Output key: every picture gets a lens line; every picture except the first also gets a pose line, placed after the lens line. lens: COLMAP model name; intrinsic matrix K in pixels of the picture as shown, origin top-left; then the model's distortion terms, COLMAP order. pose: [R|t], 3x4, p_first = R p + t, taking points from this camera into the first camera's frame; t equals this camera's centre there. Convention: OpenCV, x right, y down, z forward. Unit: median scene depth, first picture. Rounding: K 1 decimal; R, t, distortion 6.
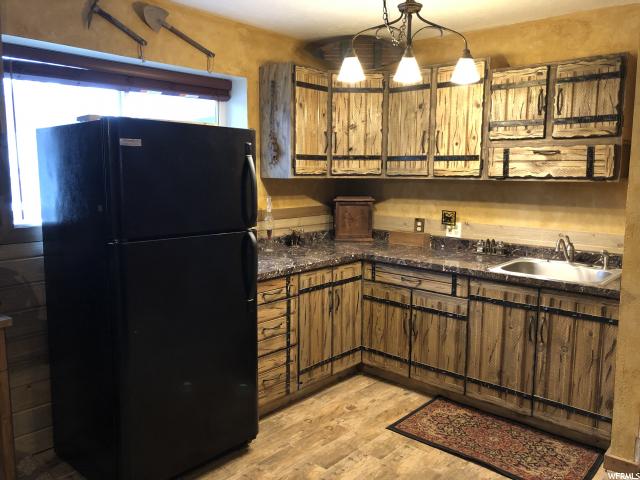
lens RADIAL K [[522.9, 0, 323.9], [0, 522.9, 240.3], [0, 0, 1]] dist [0.038524, -0.046925]
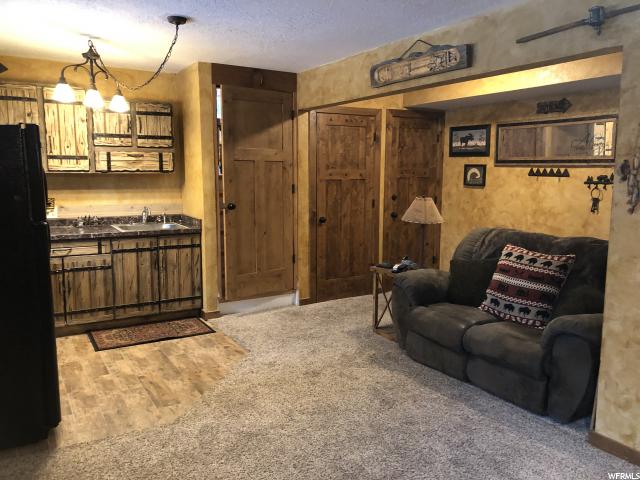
lens RADIAL K [[522.9, 0, 323.9], [0, 522.9, 240.3], [0, 0, 1]] dist [0.038524, -0.046925]
pose [[0.295390, -0.134182, 0.945907, -0.956968], [0.124326, 0.987068, 0.101195, -0.000125], [-0.947253, 0.087709, 0.308253, -0.031068]]
